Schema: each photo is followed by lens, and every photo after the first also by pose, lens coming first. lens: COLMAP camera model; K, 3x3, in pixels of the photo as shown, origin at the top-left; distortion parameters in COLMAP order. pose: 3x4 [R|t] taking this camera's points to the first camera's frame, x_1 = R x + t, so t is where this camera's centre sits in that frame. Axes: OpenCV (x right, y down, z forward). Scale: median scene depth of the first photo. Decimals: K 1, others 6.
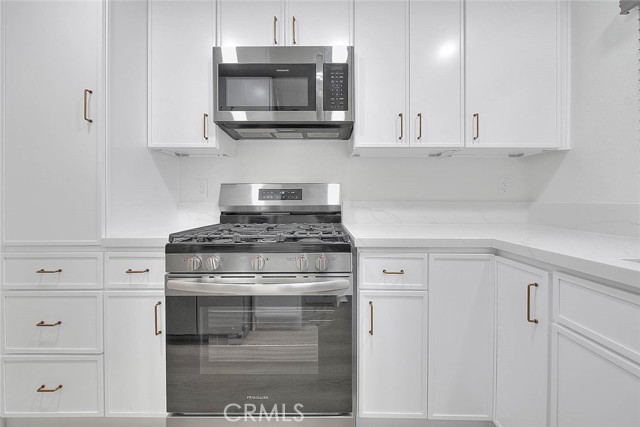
lens RADIAL K [[262.6, 0, 319.3], [0, 262.6, 201.0], [0, 0, 1]] dist [-0.002277, -0.000351]
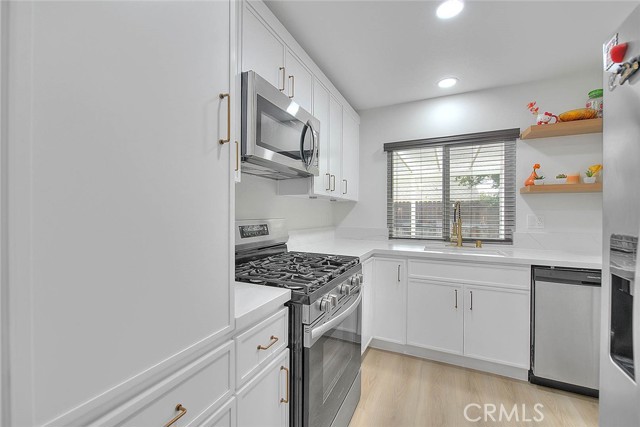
lens RADIAL K [[260.9, 0, 319.3], [0, 260.9, 209.2], [0, 0, 1]] dist [-0.000832, -0.000136]
pose [[0.427985, 0.014206, 0.903674, -1.041666], [-0.000992, 0.999883, -0.015249, -0.102127], [-0.903785, 0.005630, 0.427949, 0.390420]]
